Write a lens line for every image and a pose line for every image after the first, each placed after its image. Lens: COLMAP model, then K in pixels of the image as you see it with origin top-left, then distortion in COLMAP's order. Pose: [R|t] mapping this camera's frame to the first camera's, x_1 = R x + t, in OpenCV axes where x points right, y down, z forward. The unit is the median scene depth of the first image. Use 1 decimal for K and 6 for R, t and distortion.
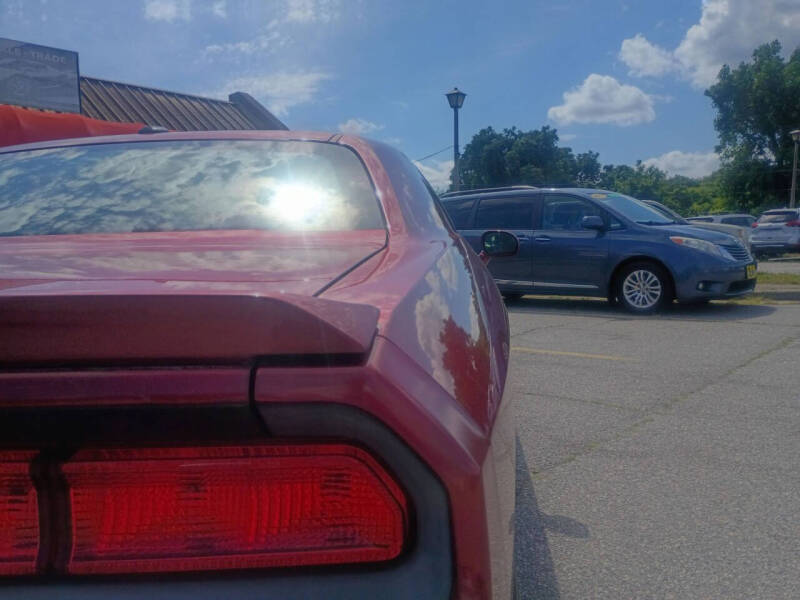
lens RADIAL K [[696.6, 0, 395.7], [0, 696.6, 297.8], [0, 0, 1]] dist [0.050463, -0.066542]
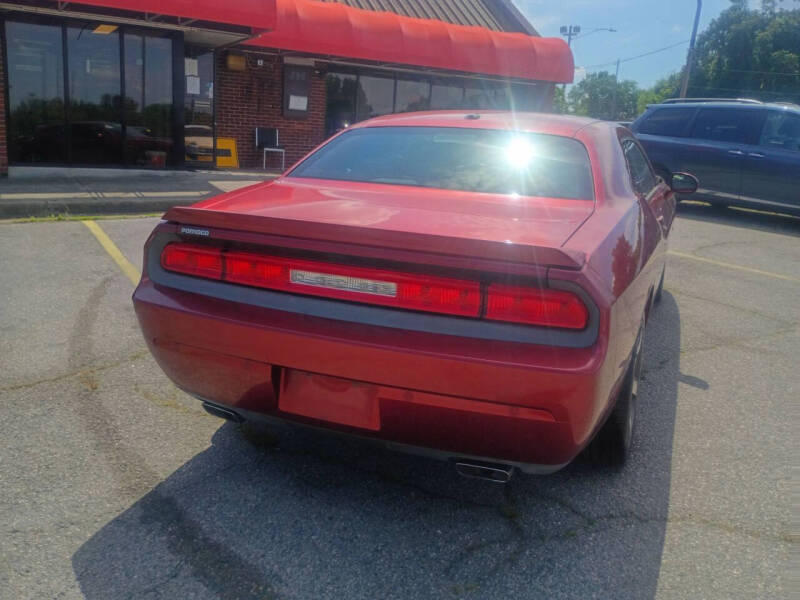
lens RADIAL K [[692.2, 0, 414.2], [0, 692.2, 308.5], [0, 0, 1]] dist [0.040700, -0.006104]
pose [[0.960741, 0.147659, -0.234891, -0.000109], [-0.100867, 0.974573, 0.200084, -0.028173], [0.258463, -0.168536, 0.951206, -0.215157]]
